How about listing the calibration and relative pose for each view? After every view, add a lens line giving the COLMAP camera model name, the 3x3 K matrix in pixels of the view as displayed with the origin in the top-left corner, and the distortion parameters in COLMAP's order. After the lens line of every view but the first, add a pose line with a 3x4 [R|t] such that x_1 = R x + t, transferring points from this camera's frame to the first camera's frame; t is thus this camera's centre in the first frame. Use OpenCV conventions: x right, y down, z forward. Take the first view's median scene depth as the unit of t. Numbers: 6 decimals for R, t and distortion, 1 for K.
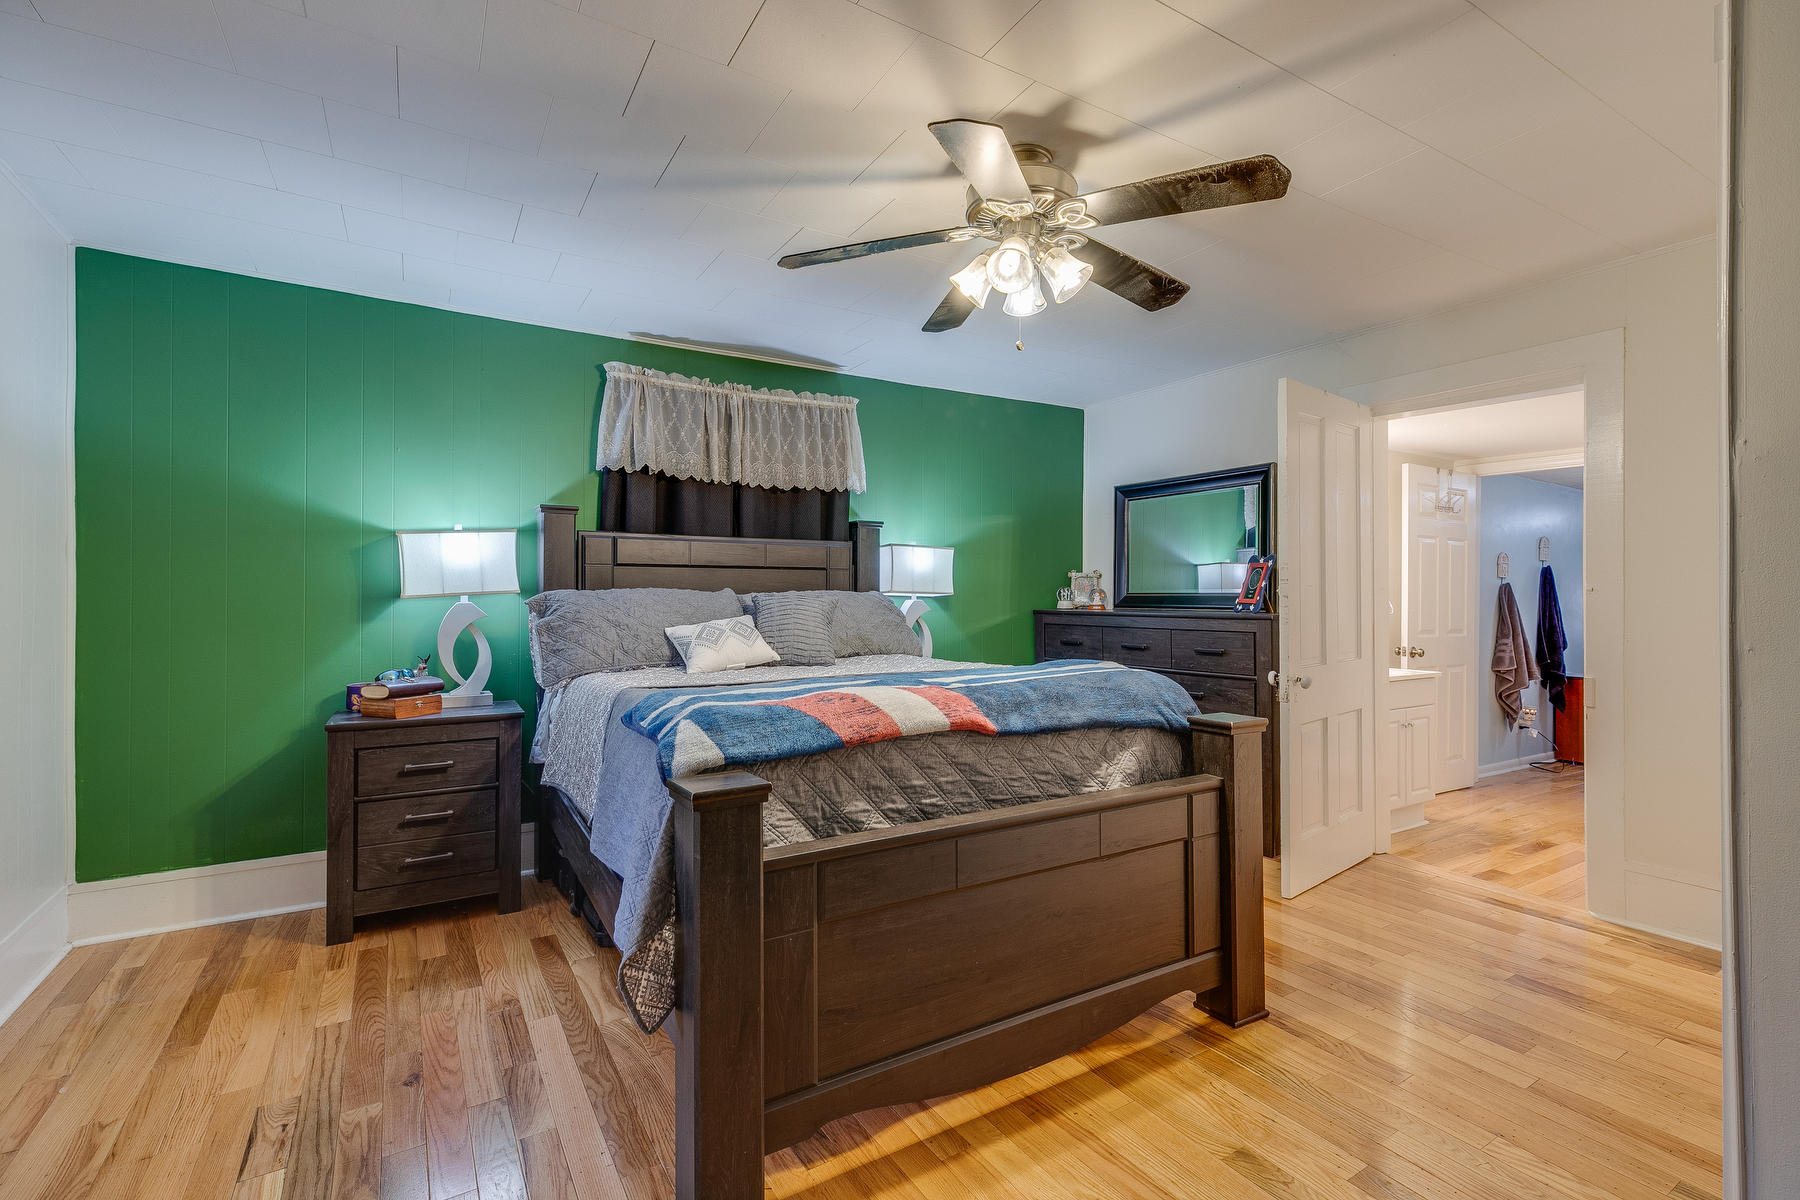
lens RADIAL K [[817.4, 0, 897.4], [0, 817.4, 592.0], [0, 0, 1]] dist [0.002012, 0.000450]
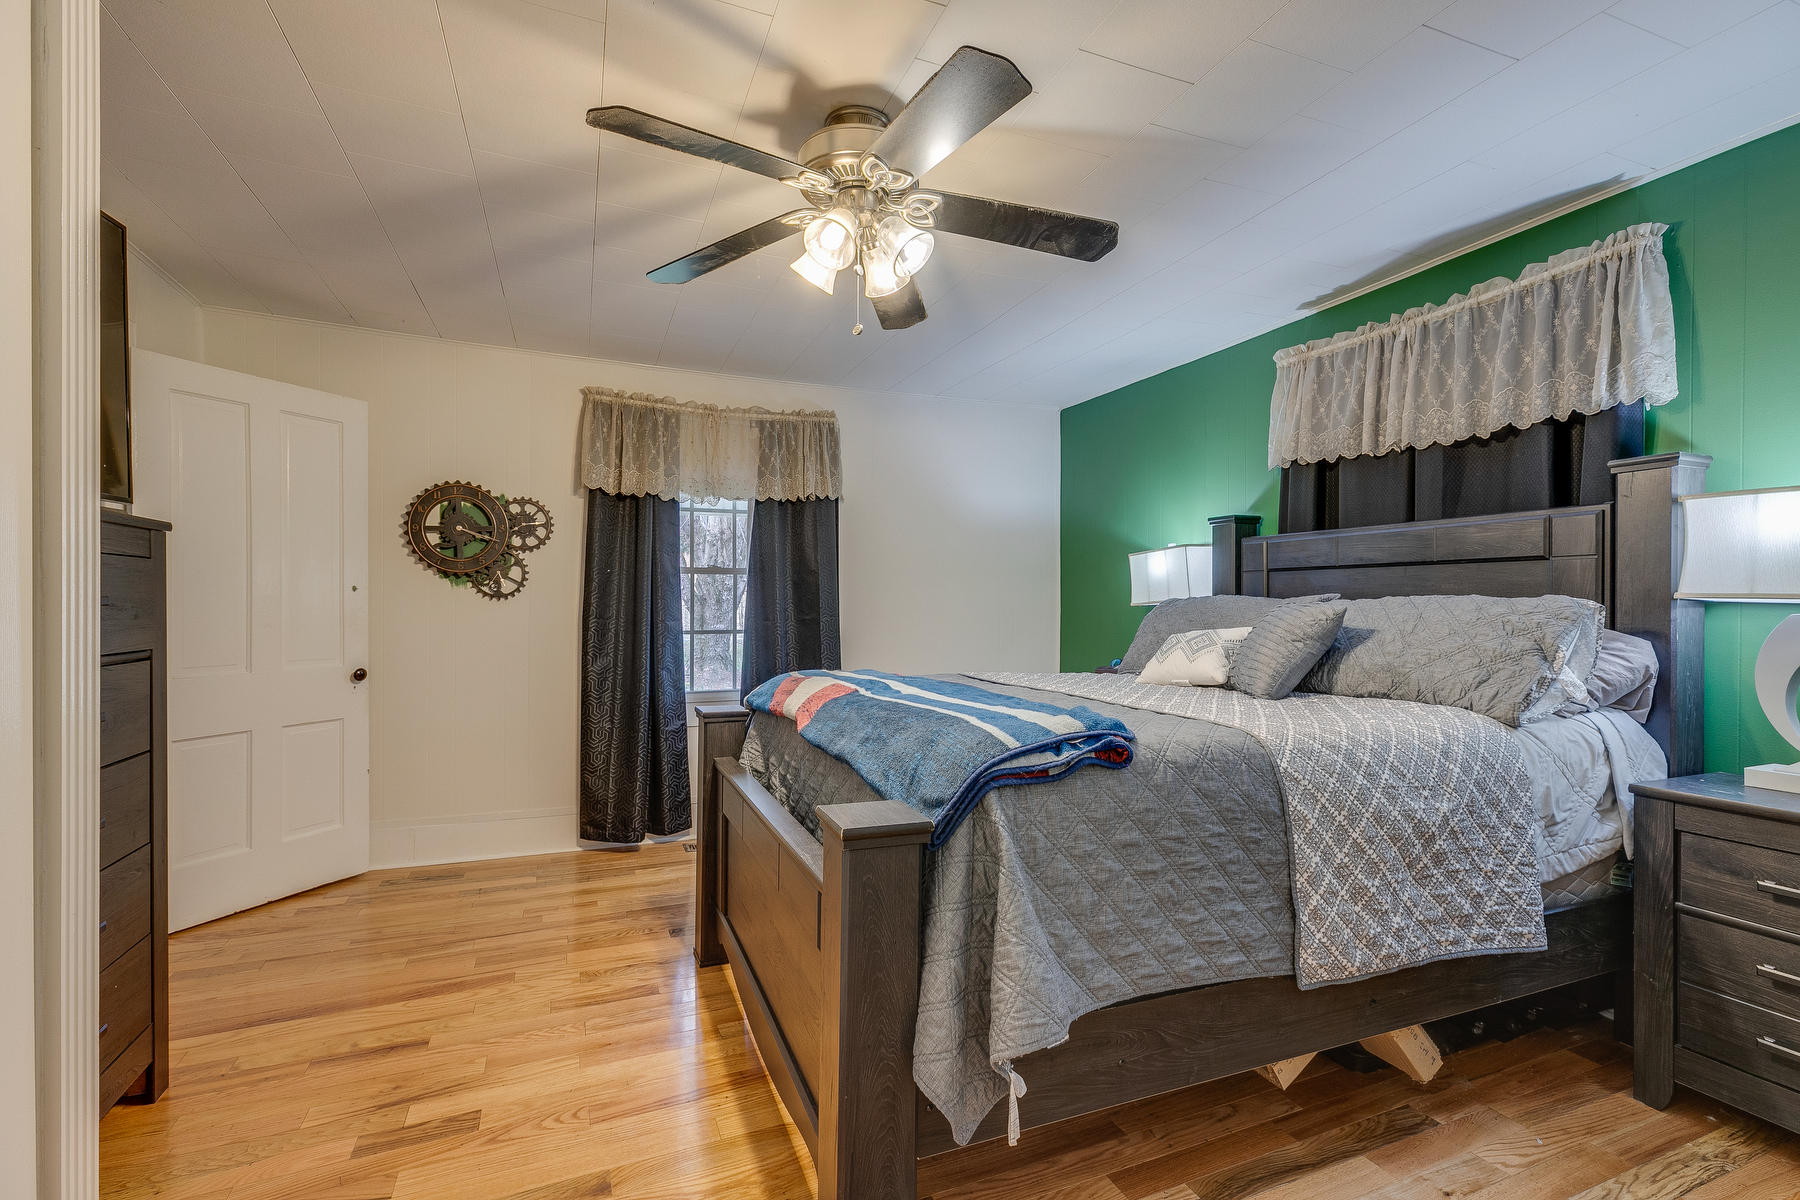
lens RADIAL K [[817.4, 0, 901.4], [0, 817.4, 608.0], [0, 0, 1]] dist [0.002012, 0.000450]
pose [[-0.163903, 0.003633, -0.986470, 0.579769], [0.007673, 0.999968, 0.002408, 0.002781], [0.986447, -0.007174, -0.163925, 0.664403]]
